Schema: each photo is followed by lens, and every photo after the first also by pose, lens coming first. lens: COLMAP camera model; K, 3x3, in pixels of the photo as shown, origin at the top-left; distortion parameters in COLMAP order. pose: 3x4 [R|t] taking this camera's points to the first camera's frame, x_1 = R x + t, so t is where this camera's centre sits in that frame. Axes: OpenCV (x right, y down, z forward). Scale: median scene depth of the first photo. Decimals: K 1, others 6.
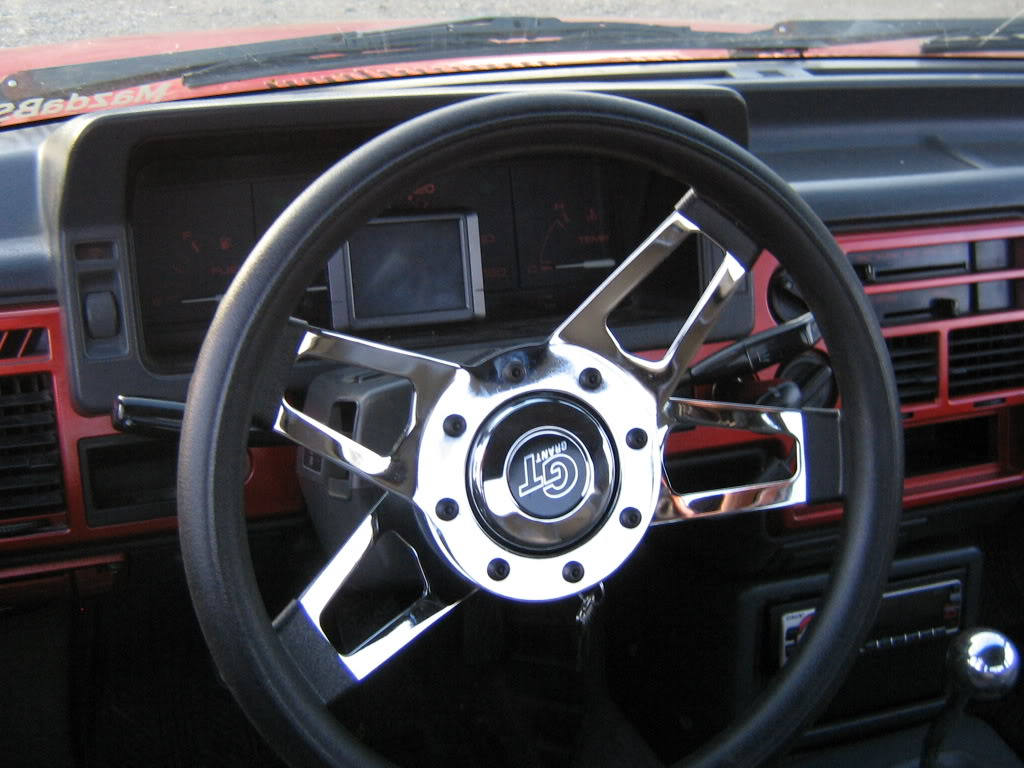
lens RADIAL K [[1259.1, 0, 512.0], [0, 1259.1, 384.0], [0, 0, 1]] dist [-0.106036, 0.052745]
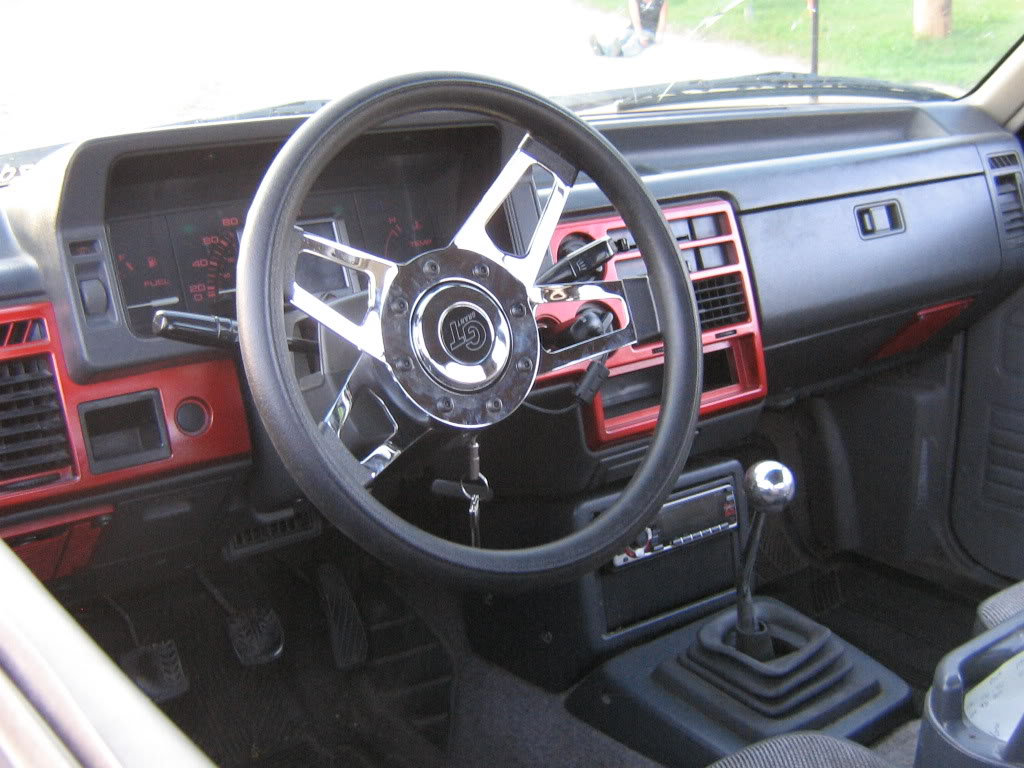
lens RADIAL K [[1259.1, 0, 512.0], [0, 1259.1, 384.0], [0, 0, 1]] dist [-0.106036, 0.052745]
pose [[0.955977, -0.145088, 0.255062, -0.245532], [0.184512, 0.973090, -0.138029, 0.277698], [-0.228172, 0.179015, 0.957022, -0.302483]]
